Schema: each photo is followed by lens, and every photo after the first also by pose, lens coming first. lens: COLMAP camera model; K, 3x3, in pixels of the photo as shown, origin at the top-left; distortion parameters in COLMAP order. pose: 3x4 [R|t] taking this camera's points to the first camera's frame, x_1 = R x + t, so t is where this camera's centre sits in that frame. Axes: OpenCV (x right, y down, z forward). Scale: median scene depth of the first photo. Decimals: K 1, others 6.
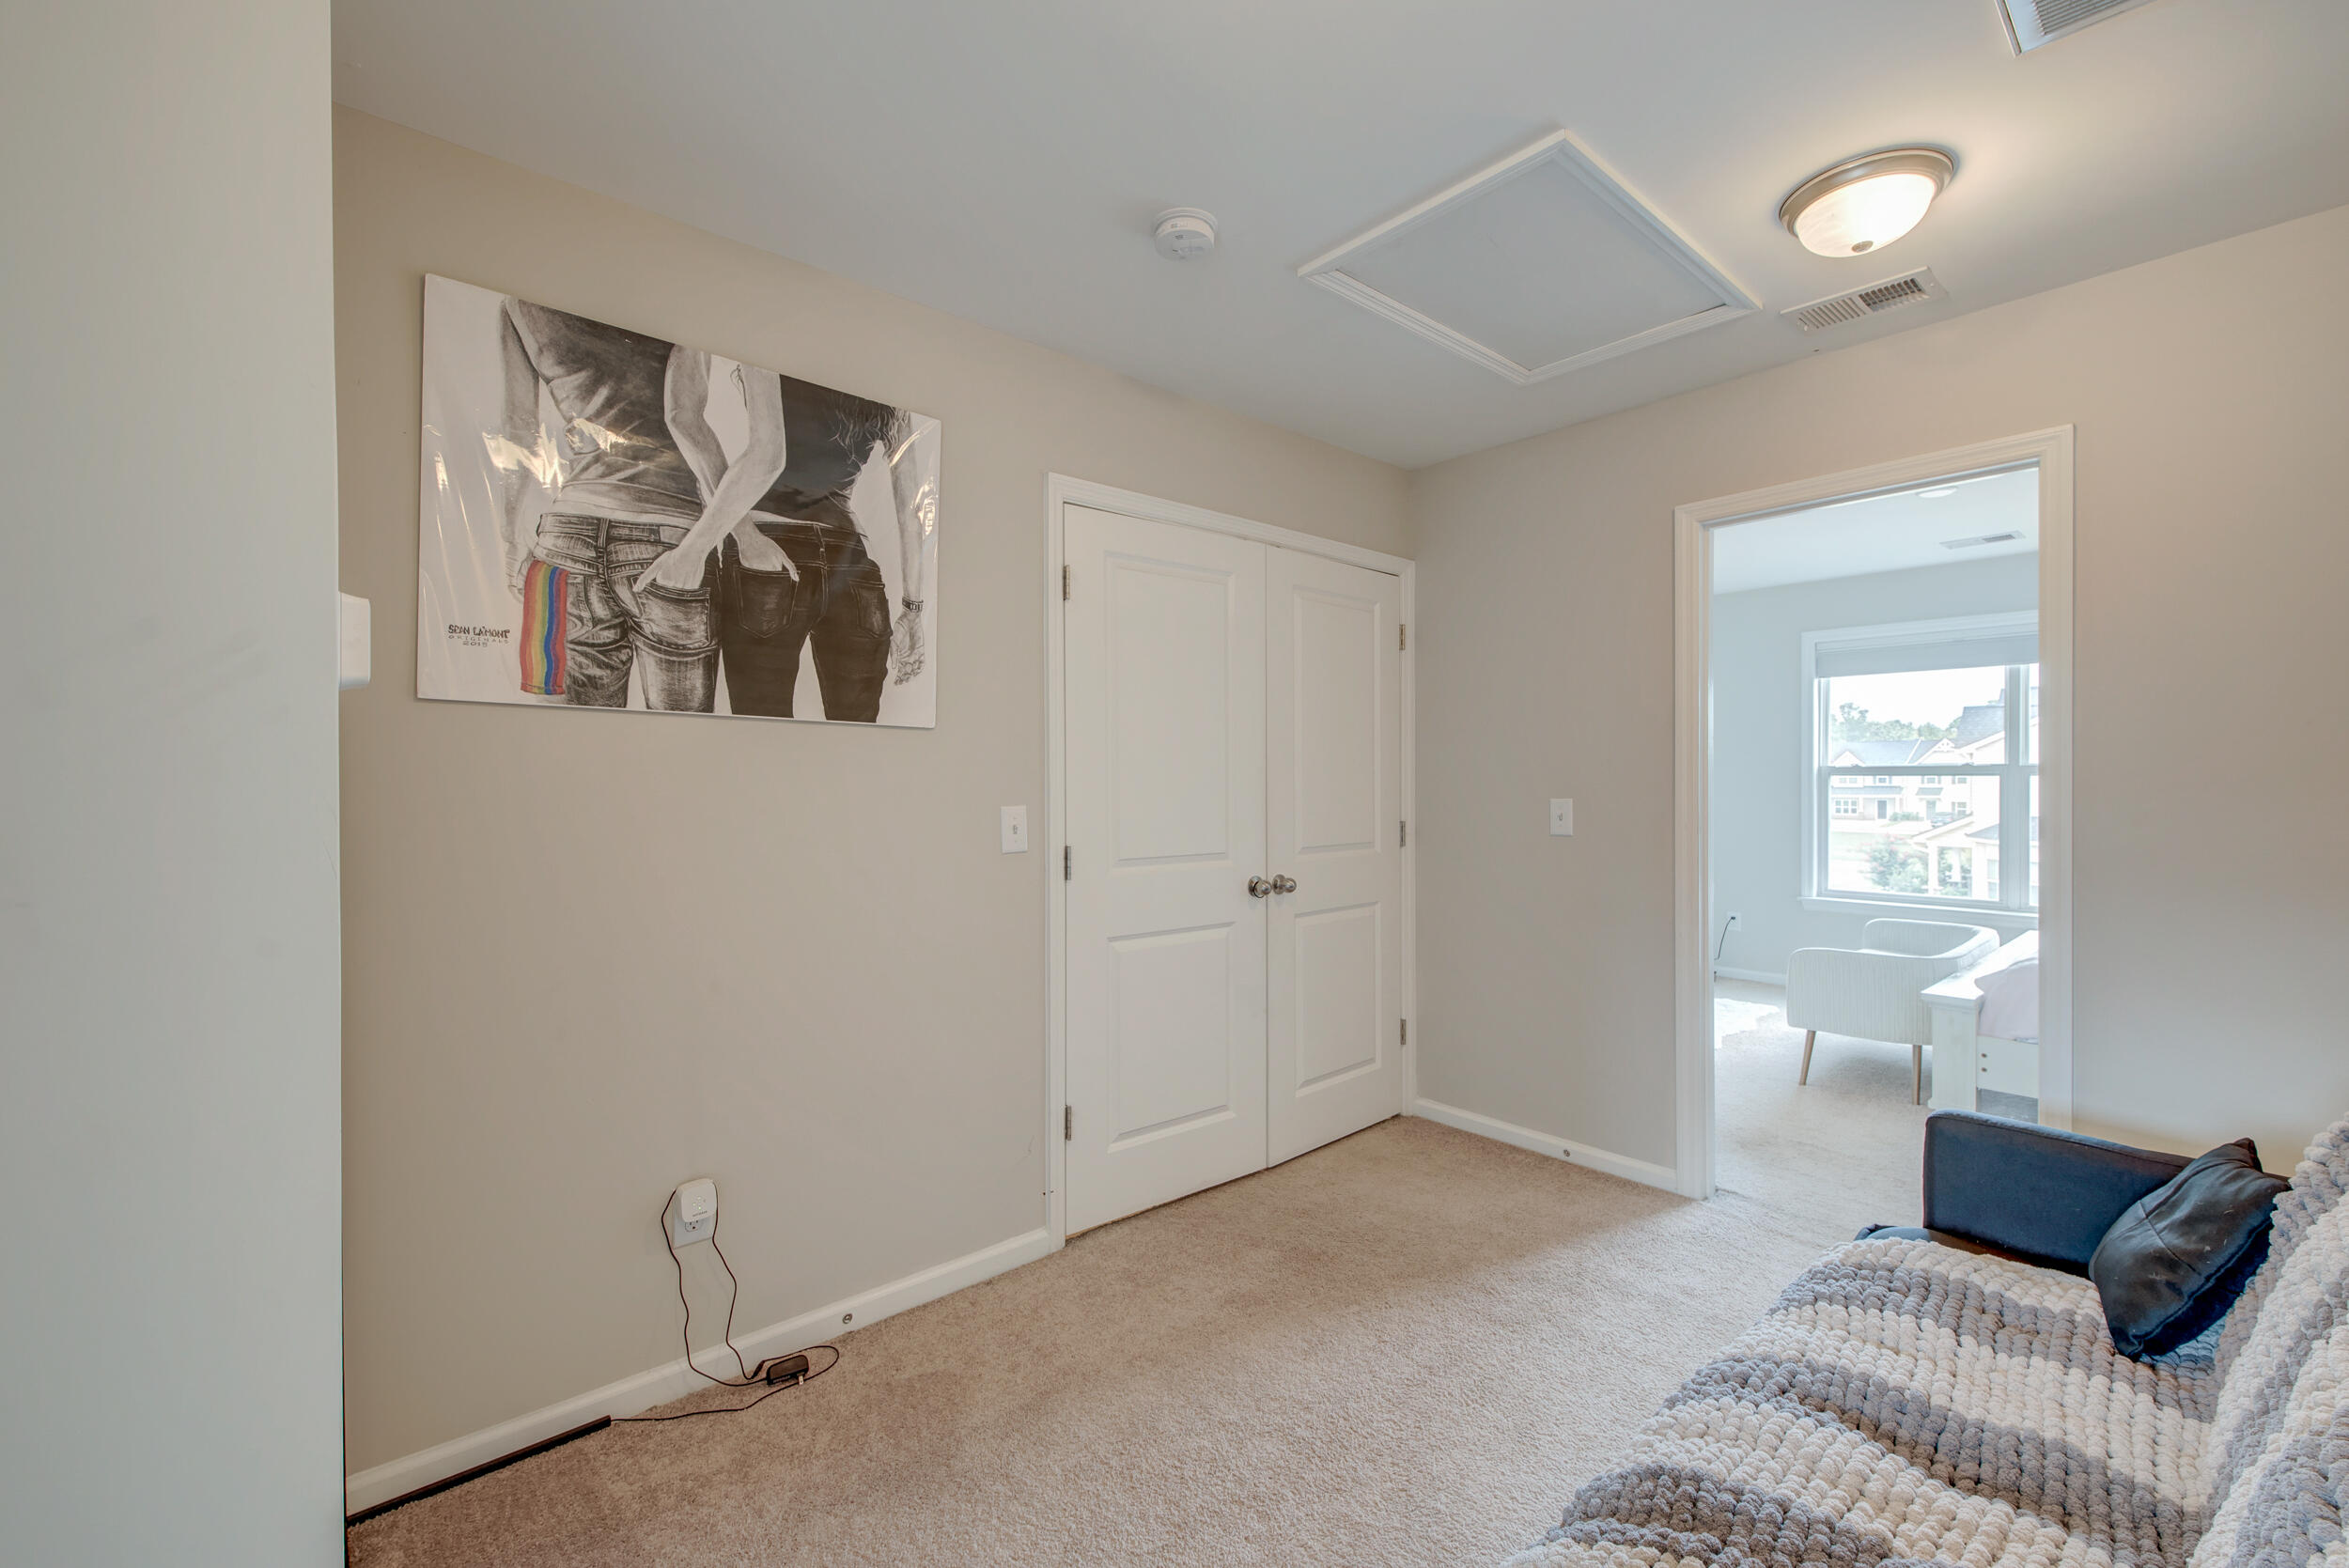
lens RADIAL K [[984.3, 0, 1175.3], [0, 984.3, 787.6], [0, 0, 1]] dist [0.016538, -0.007445]
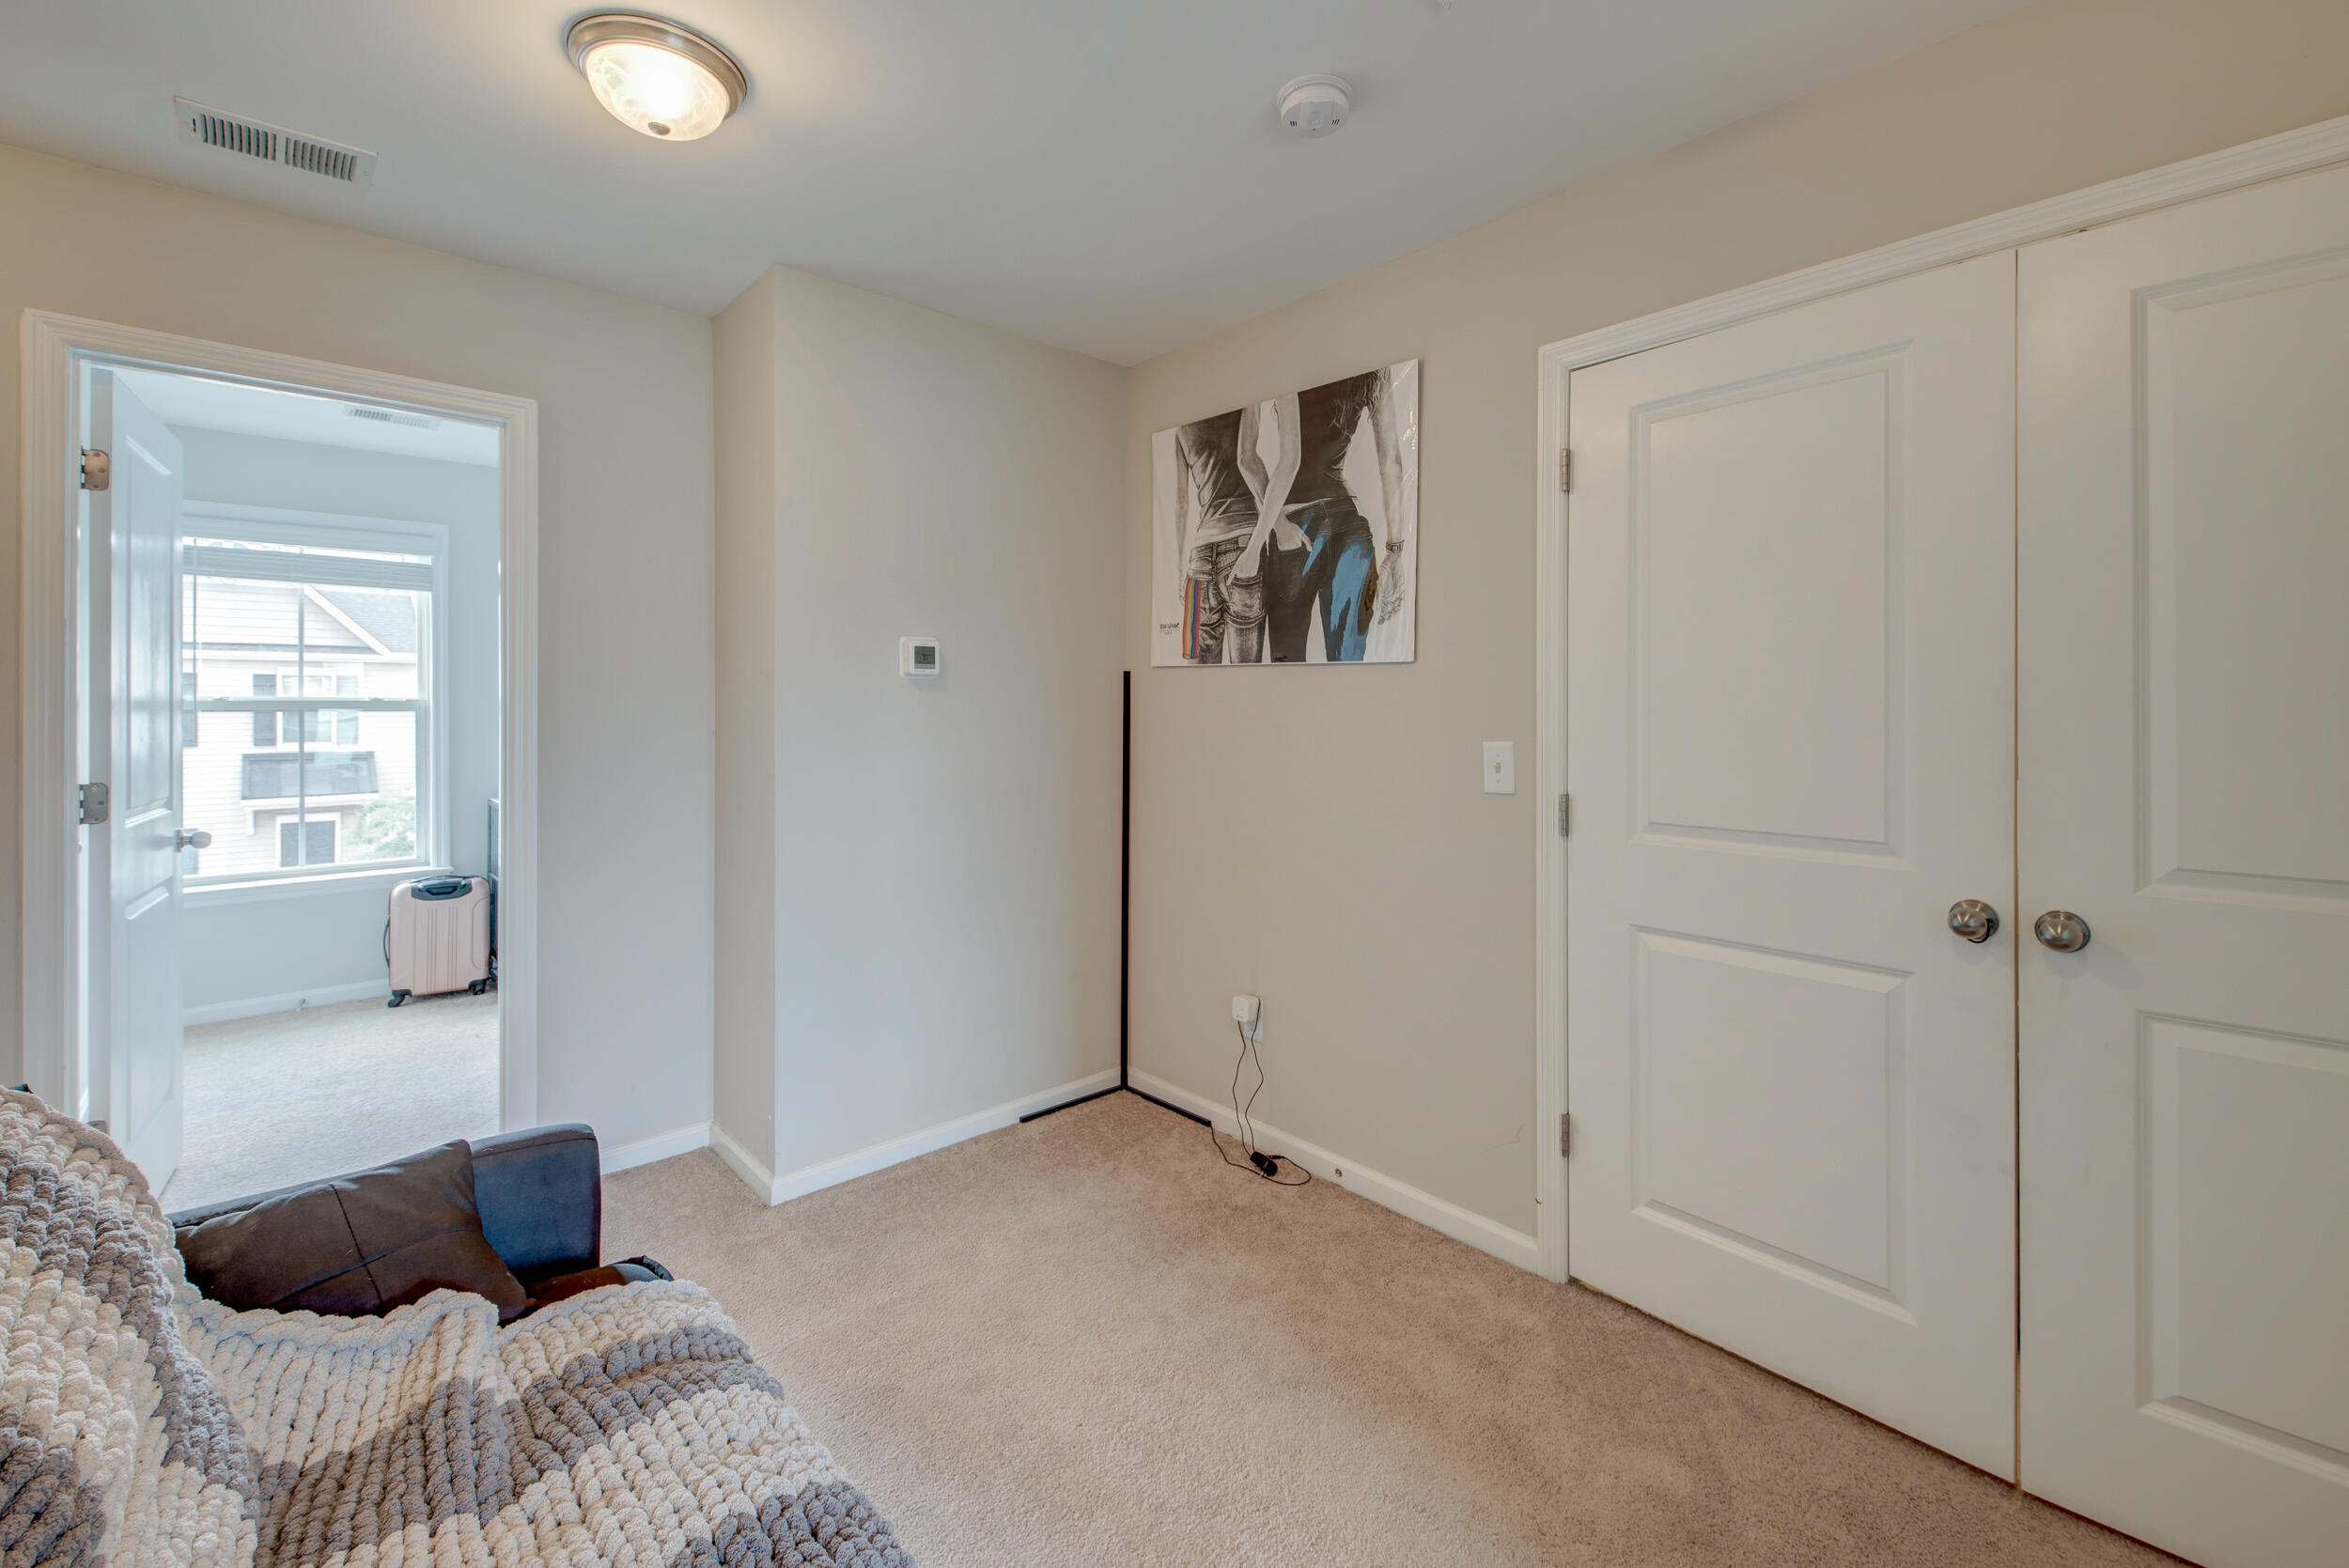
lens RADIAL K [[983.6, 0, 1176.3], [0, 983.6, 709.2], [0, 0, 1]] dist [0.001141, -0.000008]
pose [[0.013664, 0.005218, -0.999893, 0.788400], [-0.005225, 0.999973, 0.005147, -0.015208], [0.999893, 0.005154, 0.013691, 0.755315]]
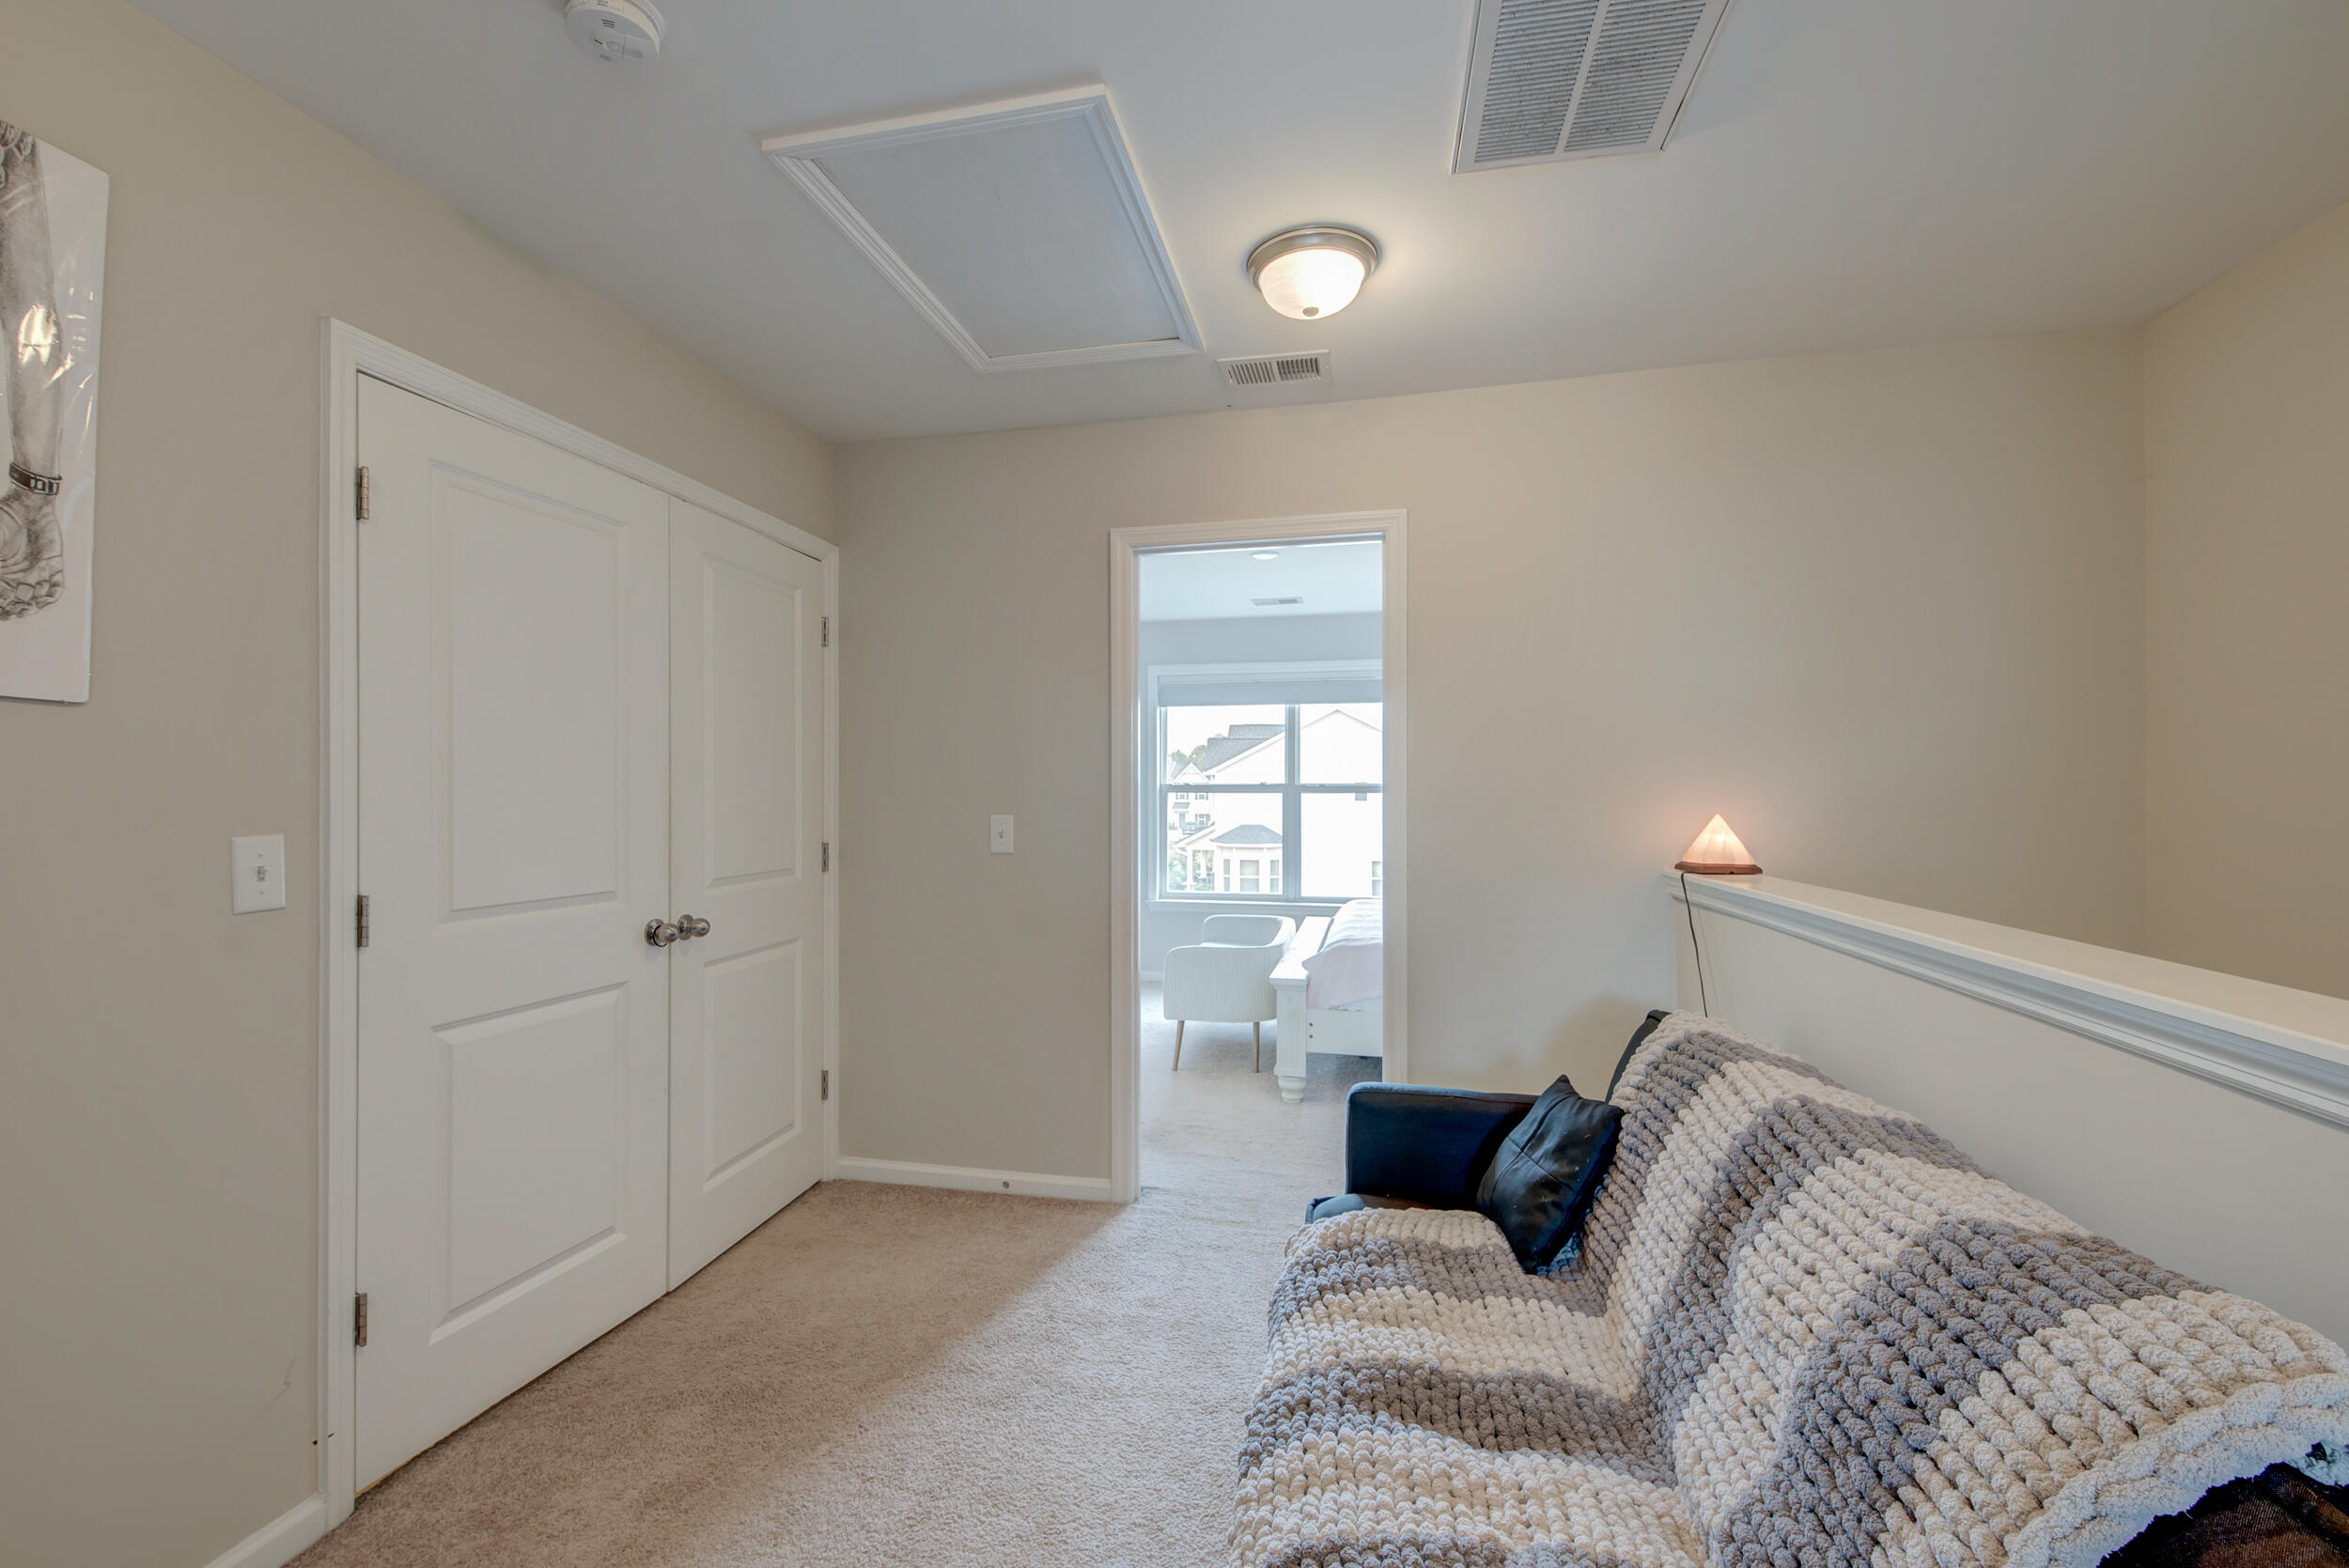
lens RADIAL K [[1007.6, 0, 1151.7], [0, 1007.6, 792.9], [0, 0, 1]] dist [0.018404, -0.010463]
pose [[0.811633, 0.003684, 0.584156, -0.088131], [0.002407, 0.999951, -0.009650, -0.001003], [-0.584163, 0.009238, 0.811584, 0.164985]]
